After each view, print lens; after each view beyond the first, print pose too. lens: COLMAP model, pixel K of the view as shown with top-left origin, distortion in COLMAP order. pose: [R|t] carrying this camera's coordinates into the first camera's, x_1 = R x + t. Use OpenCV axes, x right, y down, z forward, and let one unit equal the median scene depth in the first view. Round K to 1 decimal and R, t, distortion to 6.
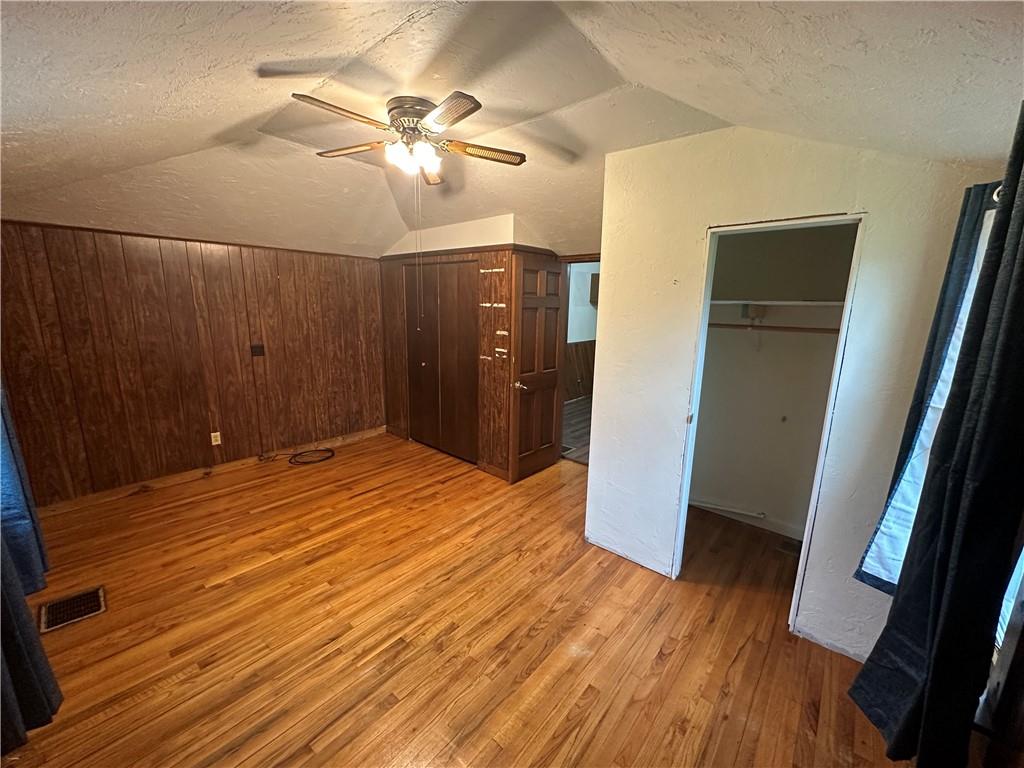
lens RADIAL K [[407.8, 0, 512.0], [0, 407.8, 384.0], [0, 0, 1]] dist [0.000289, 0.000144]
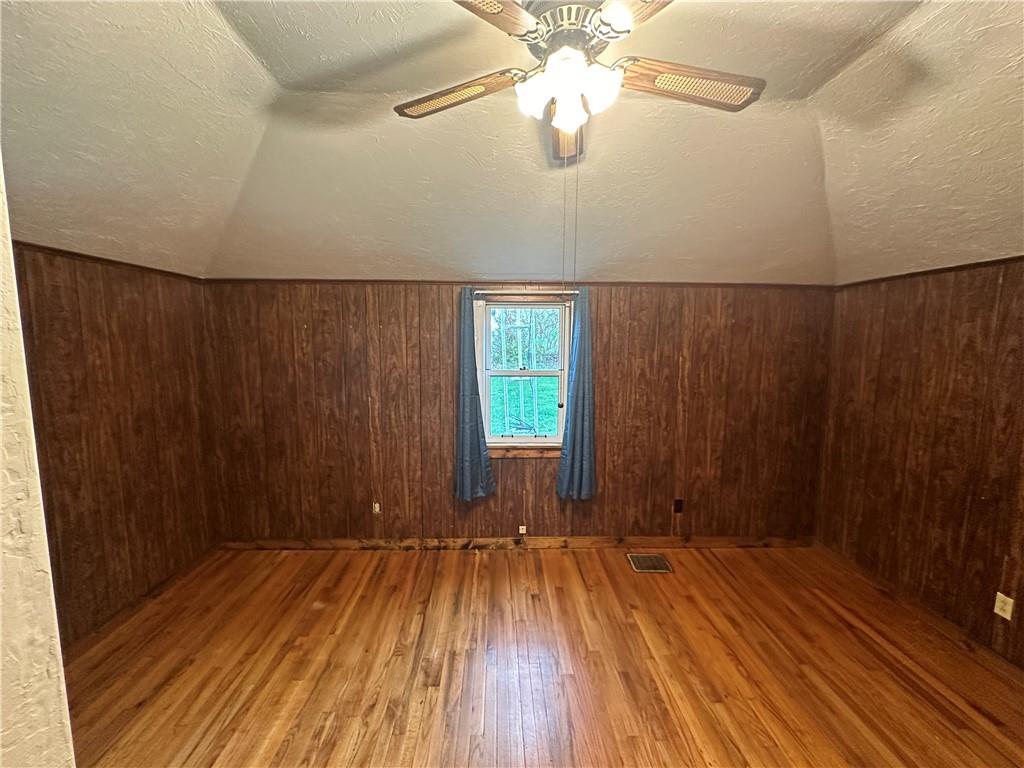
lens RADIAL K [[407.8, 0, 512.0], [0, 407.8, 384.0], [0, 0, 1]] dist [0.000289, 0.000144]
pose [[-0.737131, 0.044402, -0.674290, 0.216725], [-0.156201, 0.959619, 0.233949, -0.316192], [0.657449, 0.277775, -0.700429, 1.530032]]
